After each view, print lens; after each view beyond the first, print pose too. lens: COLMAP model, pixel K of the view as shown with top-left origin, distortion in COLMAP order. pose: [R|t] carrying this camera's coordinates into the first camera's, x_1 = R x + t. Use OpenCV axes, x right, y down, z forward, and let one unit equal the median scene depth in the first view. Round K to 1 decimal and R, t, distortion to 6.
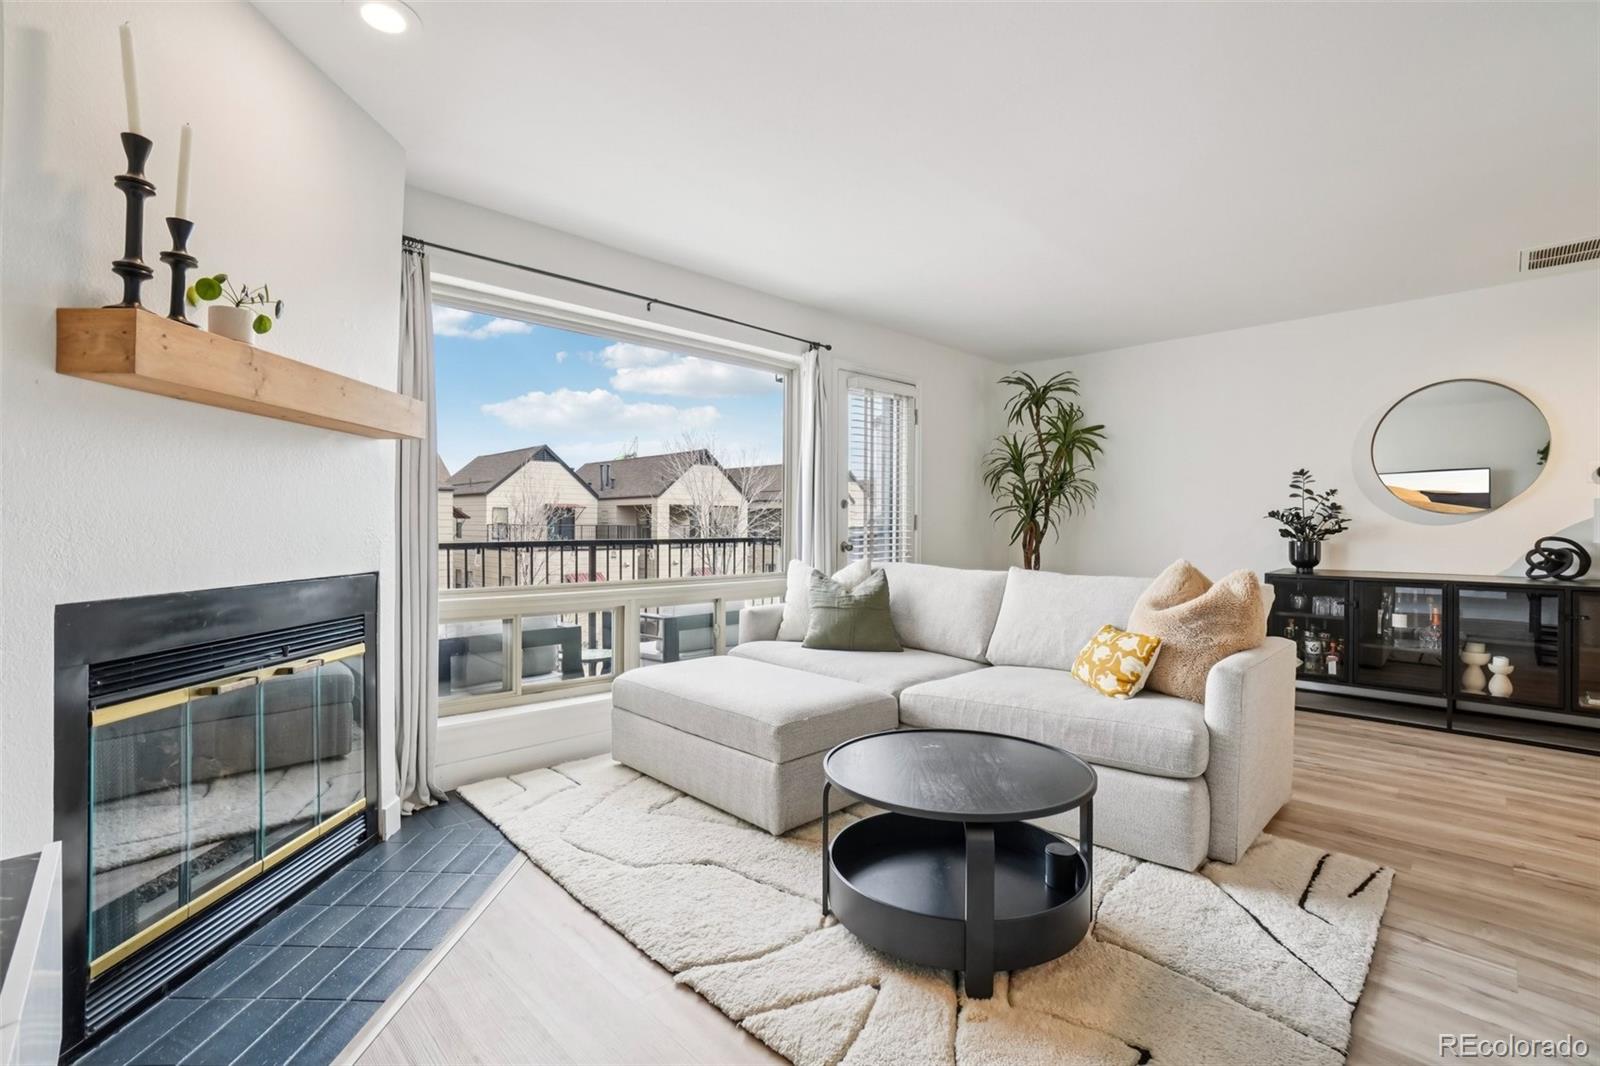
lens RADIAL K [[714.3, 0, 767.0], [0, 714.3, 518.4], [0, 0, 1]] dist [-0.052461, 0.015273]
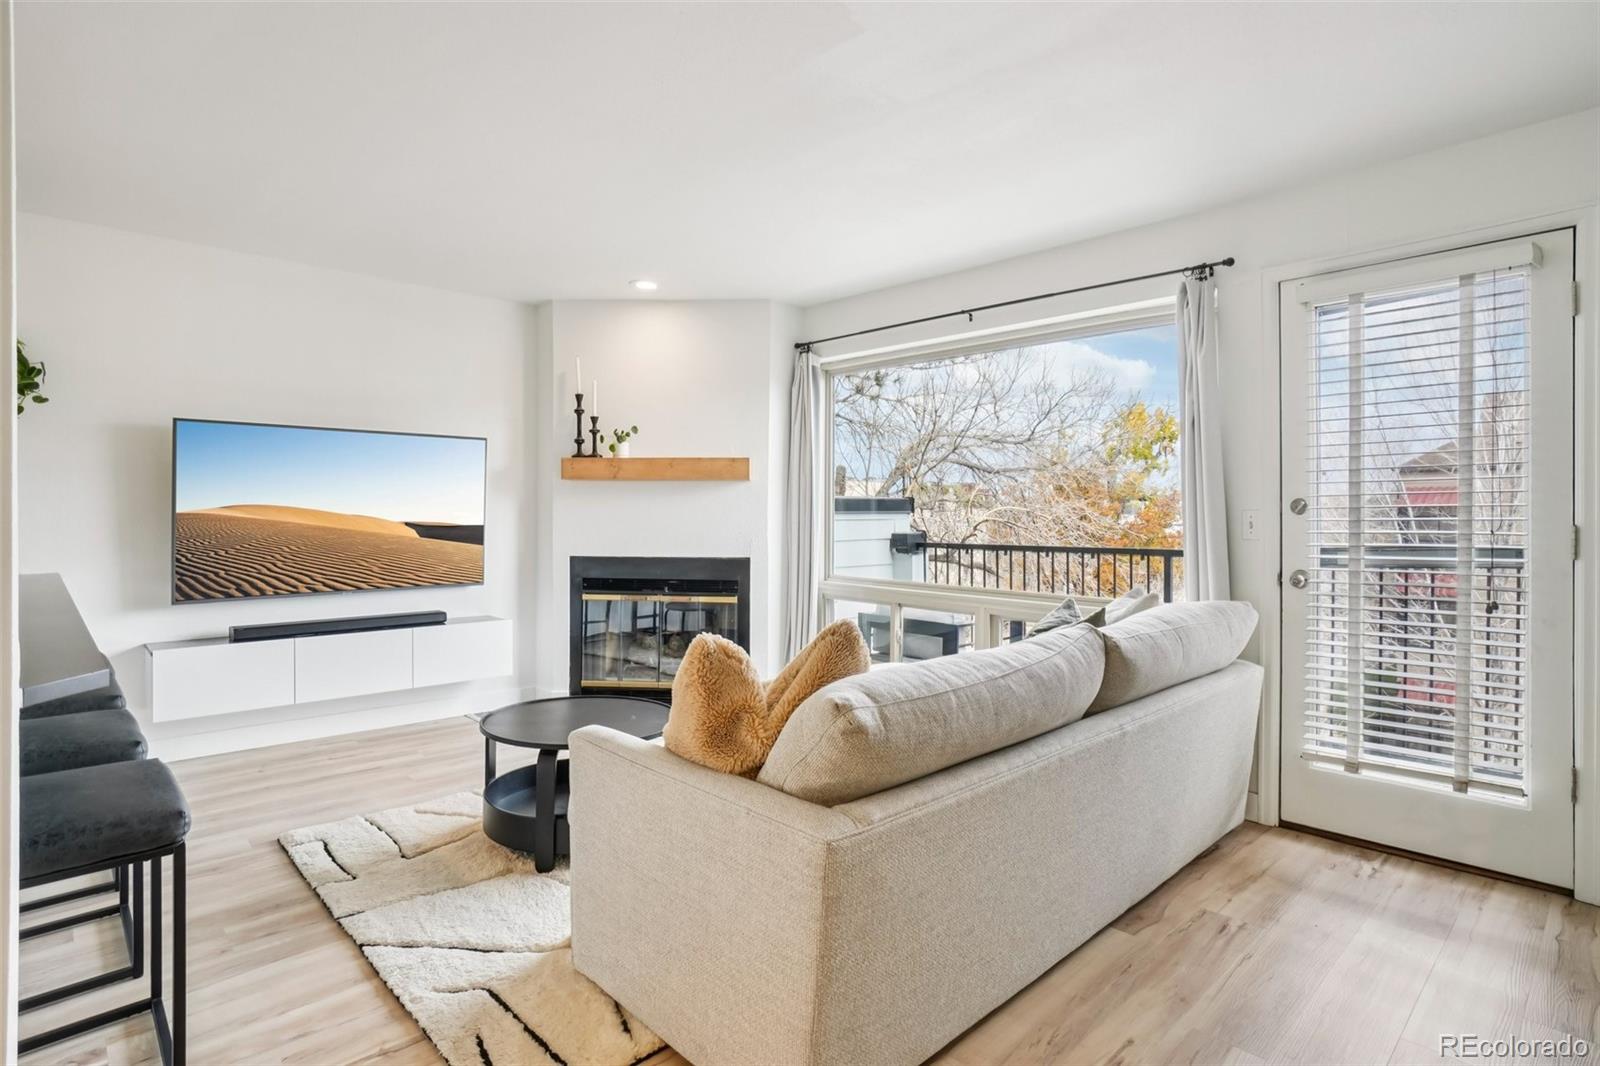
lens RADIAL K [[795.0, 0, 793.6], [0, 795.0, 505.3], [0, 0, 1]] dist [-0.000235, 0.000646]
pose [[0.019235, -0.007302, -0.999788, 2.244980], [0.005226, 0.999960, -0.007202, -0.061428], [0.999801, -0.005086, 0.019272, 1.709616]]
